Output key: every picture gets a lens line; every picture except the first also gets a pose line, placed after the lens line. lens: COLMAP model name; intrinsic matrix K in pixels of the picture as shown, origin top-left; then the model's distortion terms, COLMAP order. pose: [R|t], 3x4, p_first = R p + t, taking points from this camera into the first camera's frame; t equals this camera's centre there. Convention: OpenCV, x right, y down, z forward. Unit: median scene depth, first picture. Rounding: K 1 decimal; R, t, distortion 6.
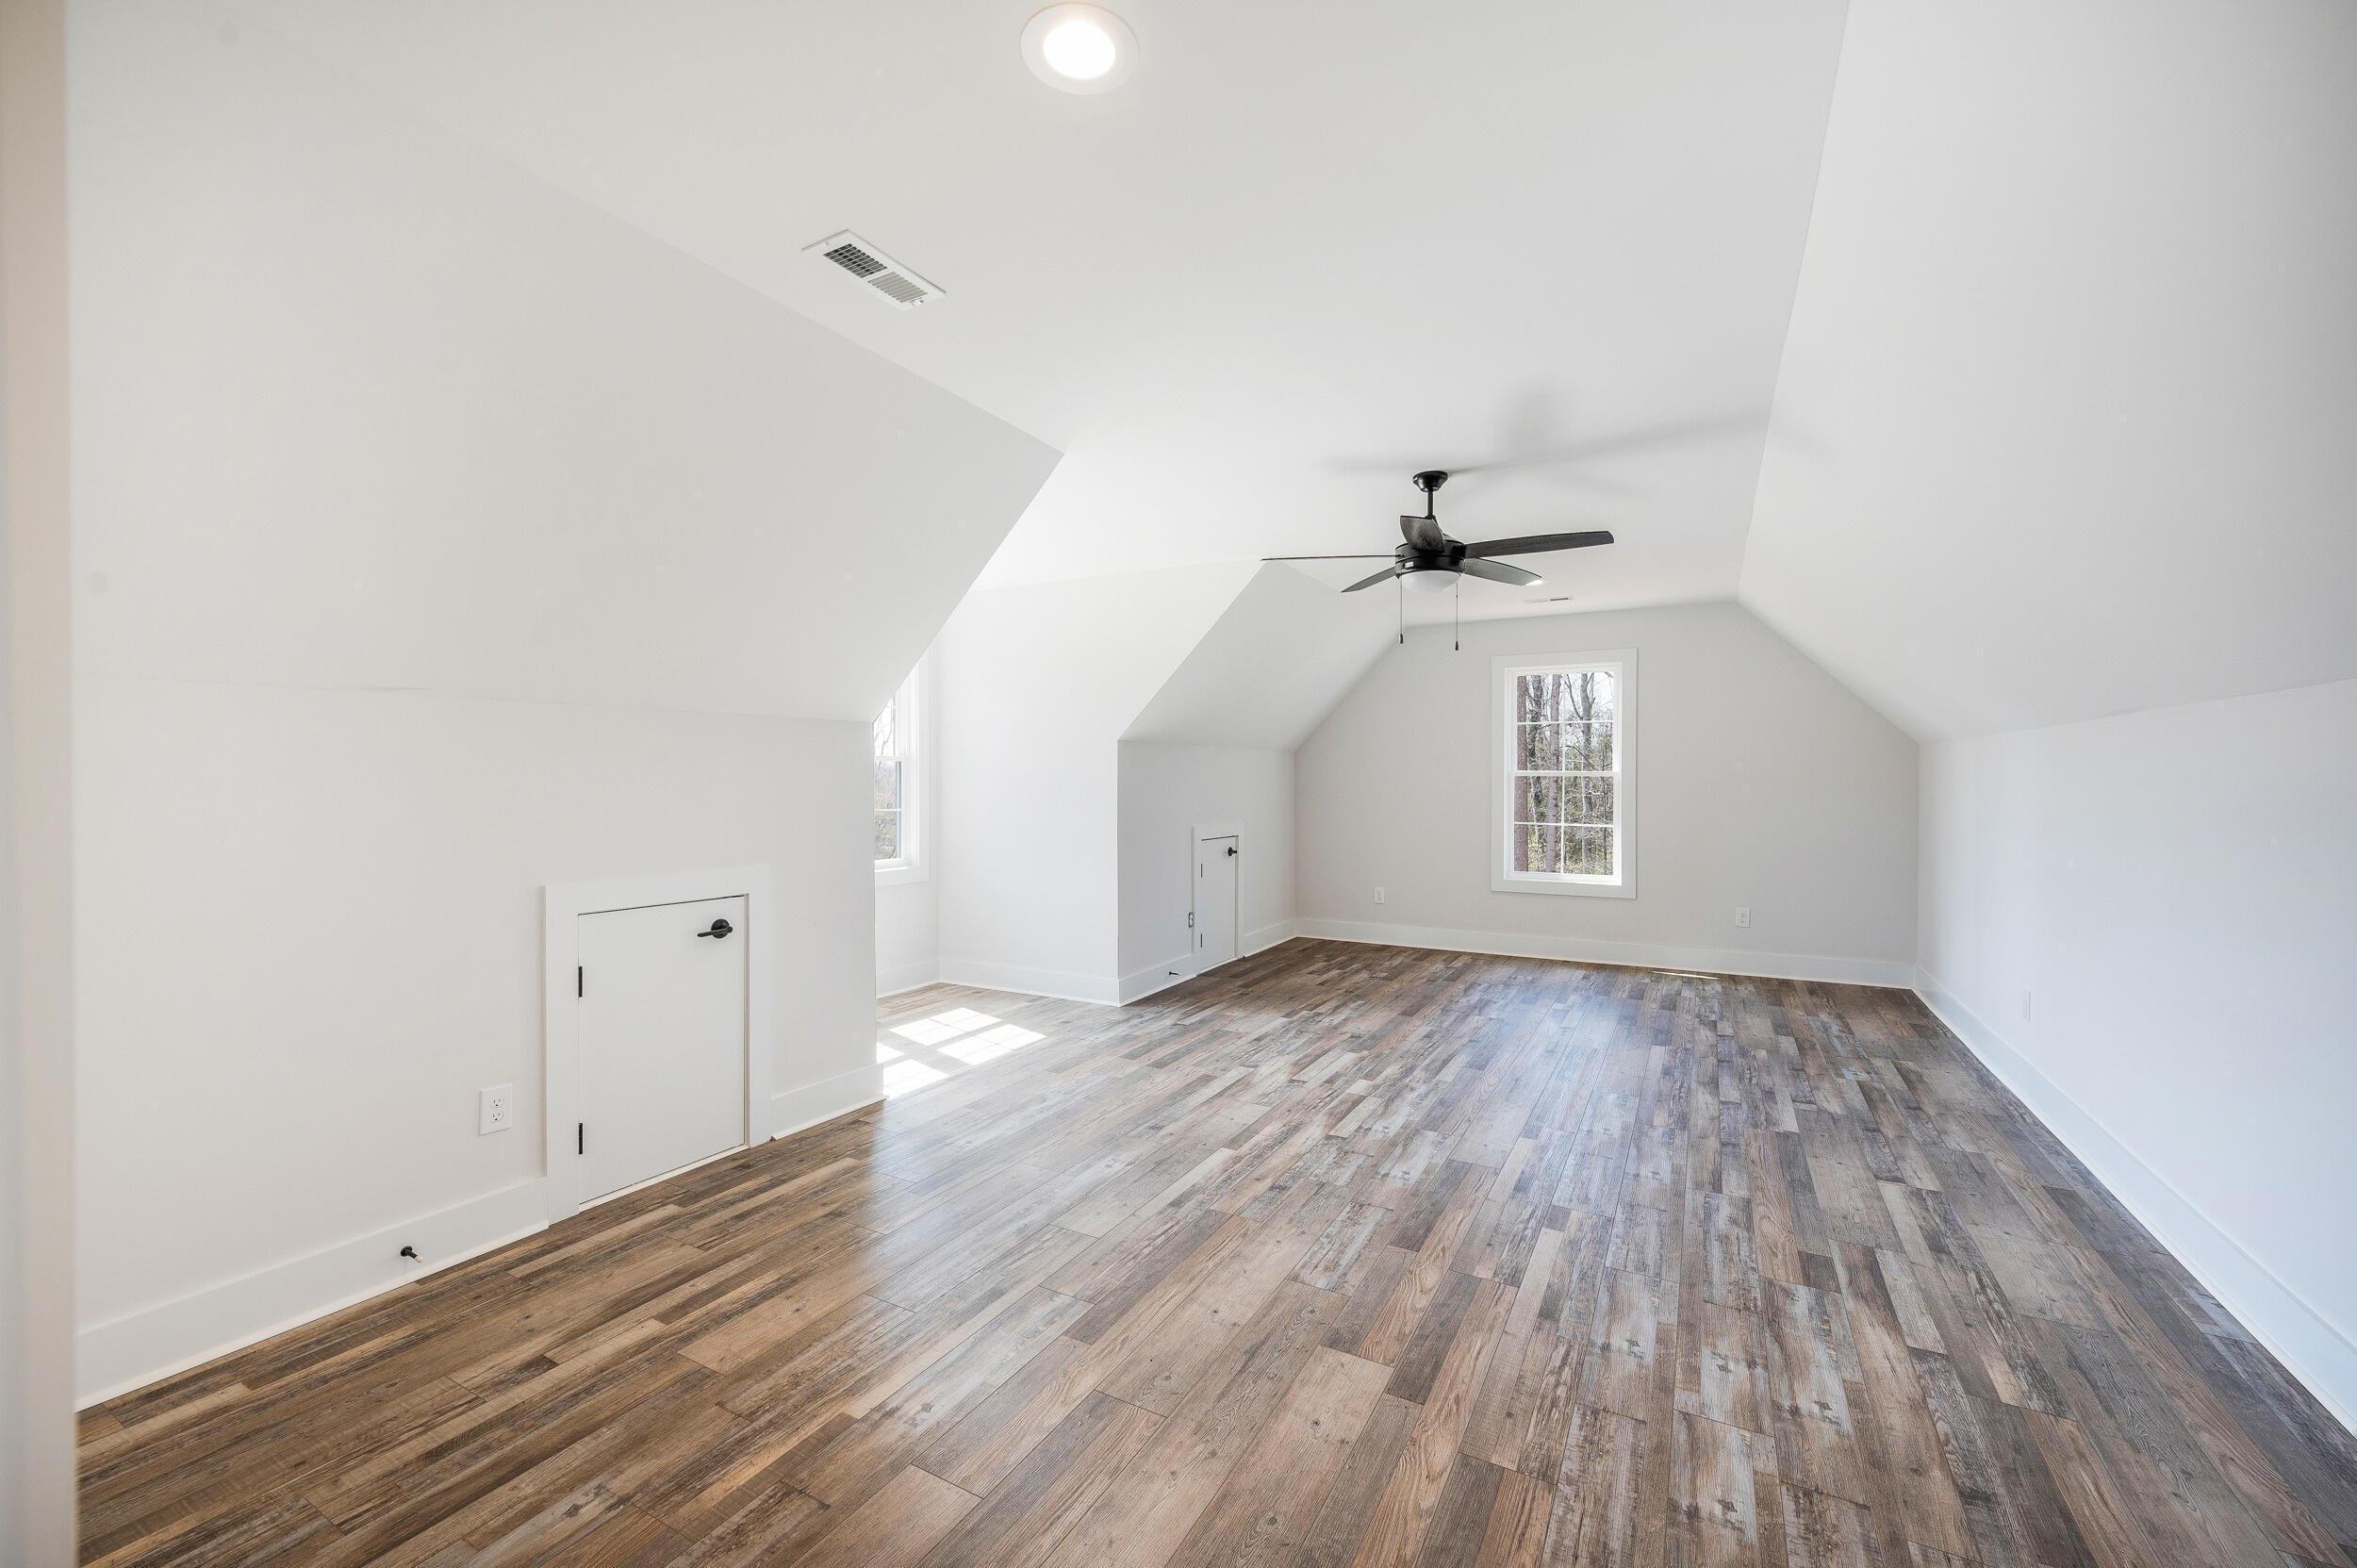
lens RADIAL K [[948.8, 0, 1178.5], [0, 948.8, 784.0], [0, 0, 1]] dist [0.004202, -0.000083]
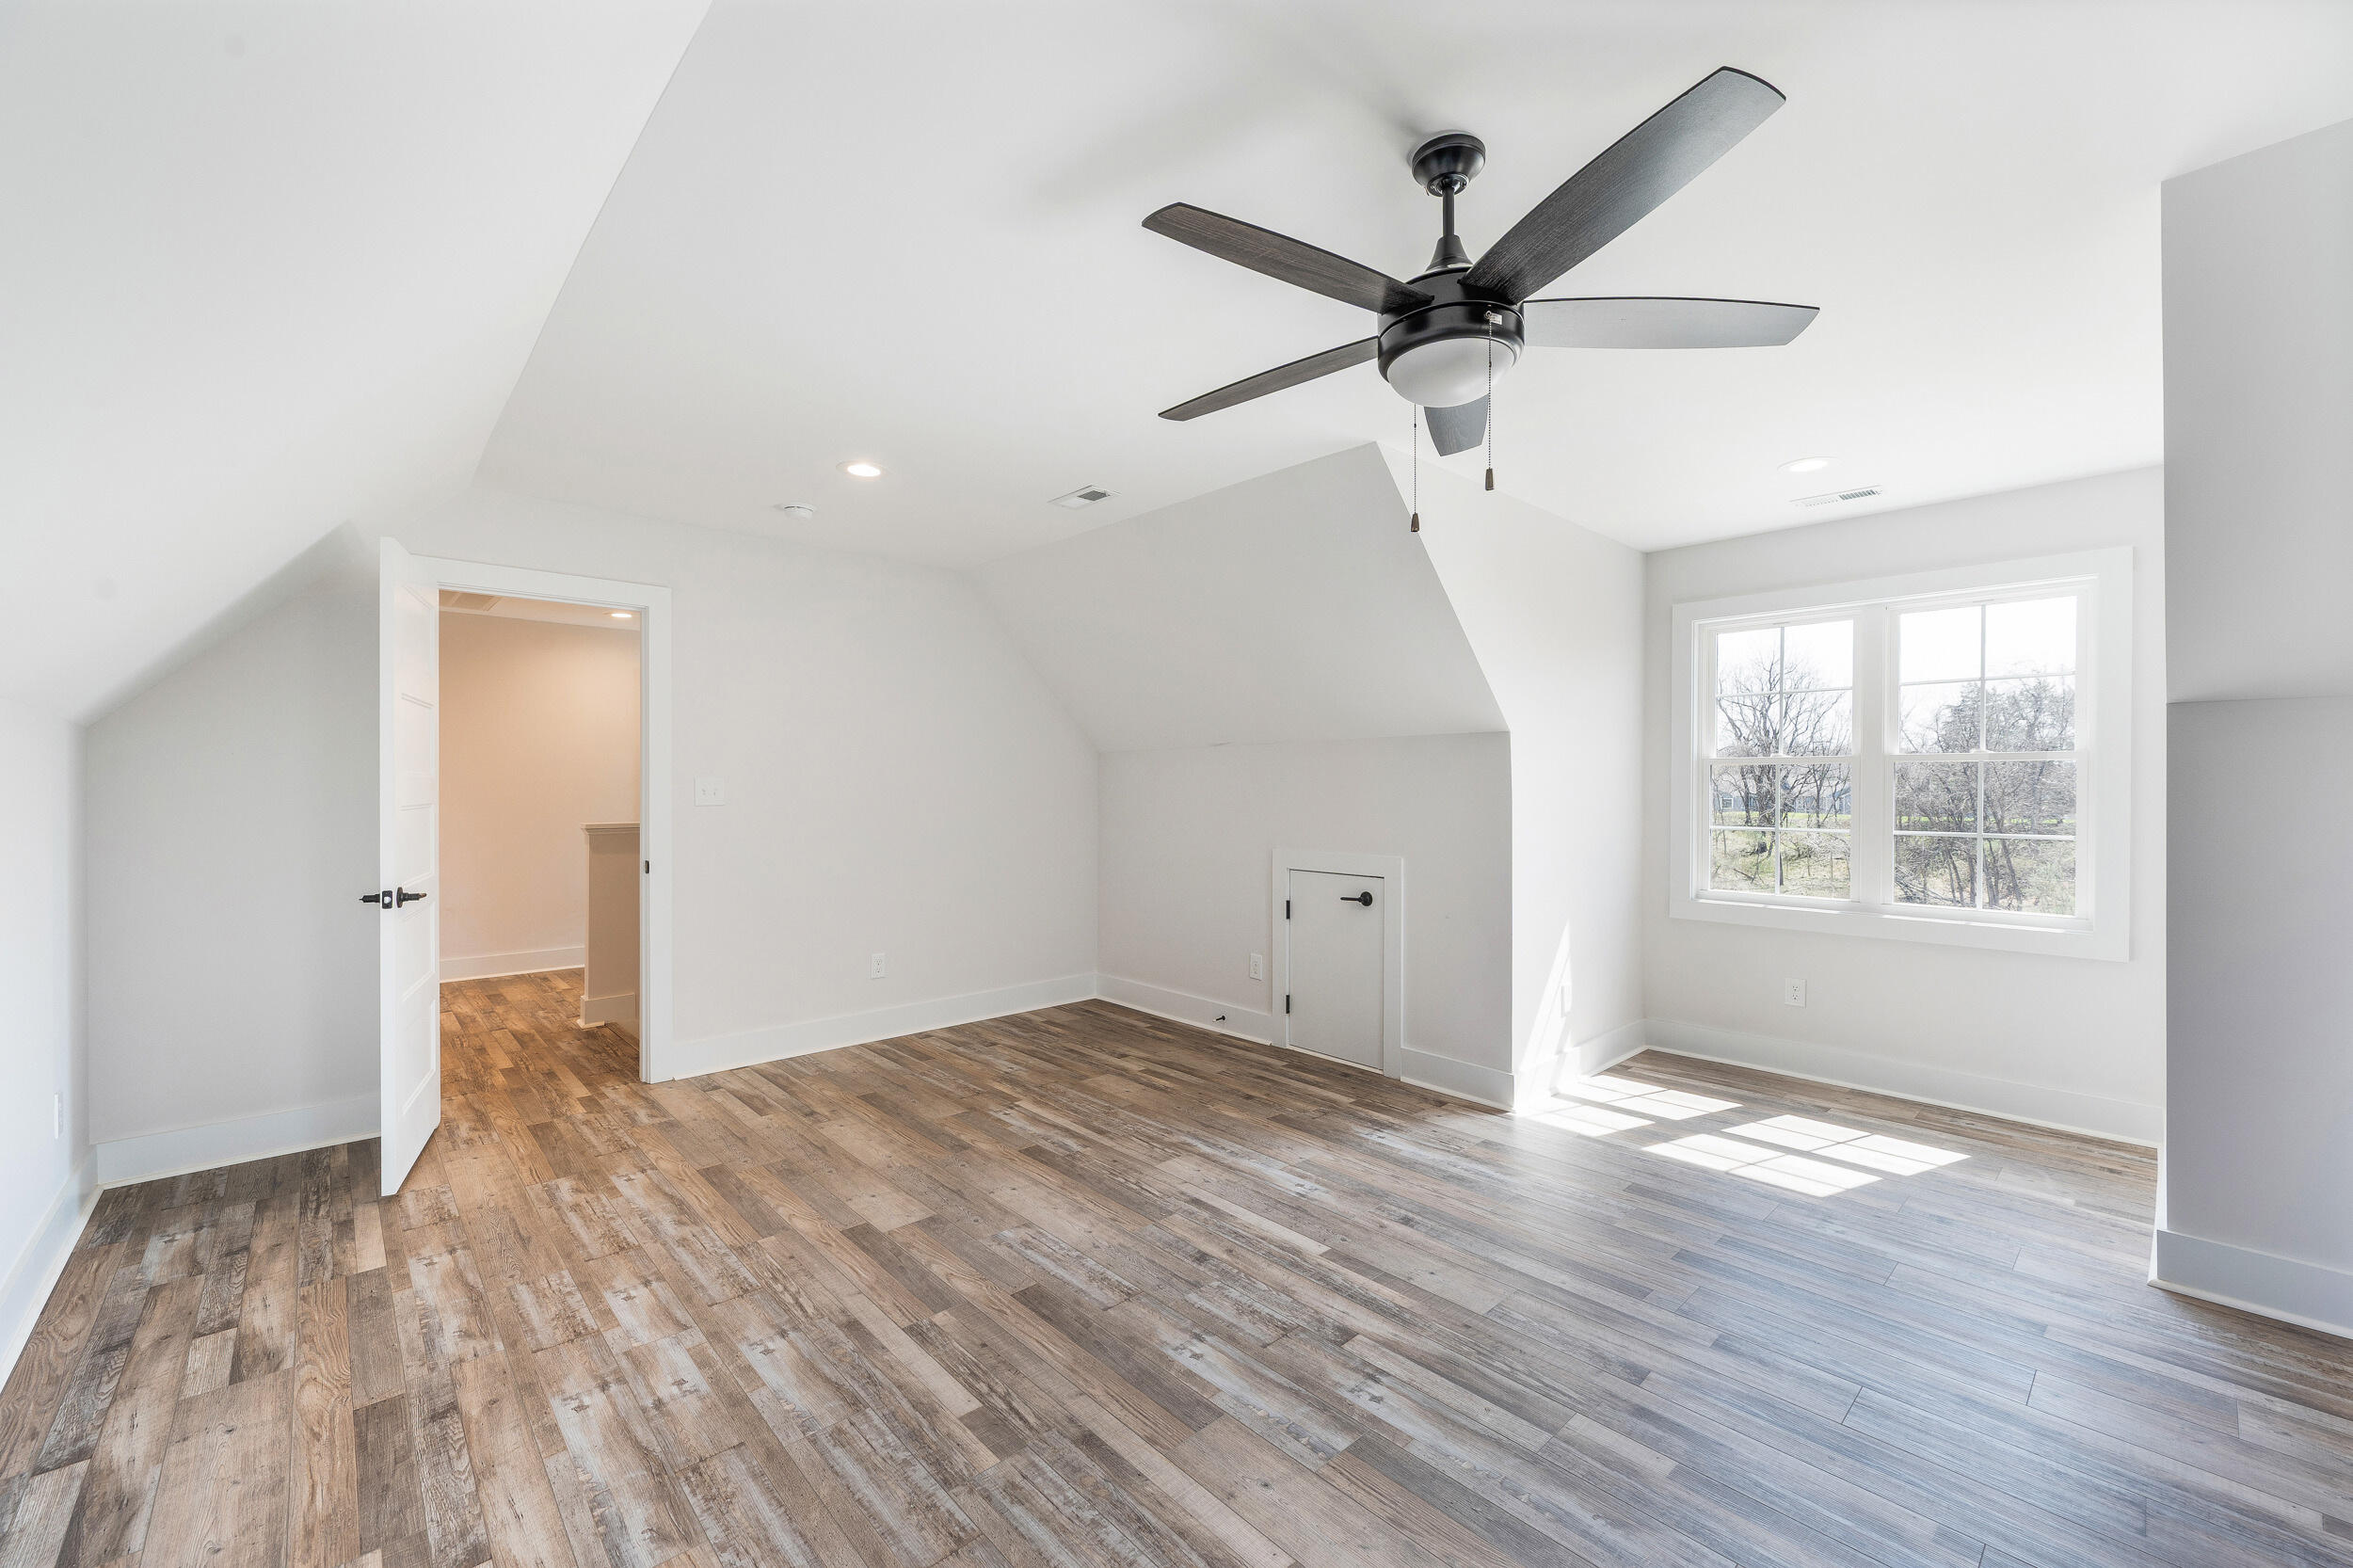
lens RADIAL K [[947.1, 0, 1176.5], [0, 947.1, 784.0], [0, 0, 1]] dist [0.004202, -0.000083]
pose [[-0.318044, -0.005386, -0.948061, 0.870215], [-0.005861, 0.999976, -0.003715, -0.003967], [0.948058, 0.004375, -0.318068, 1.162548]]
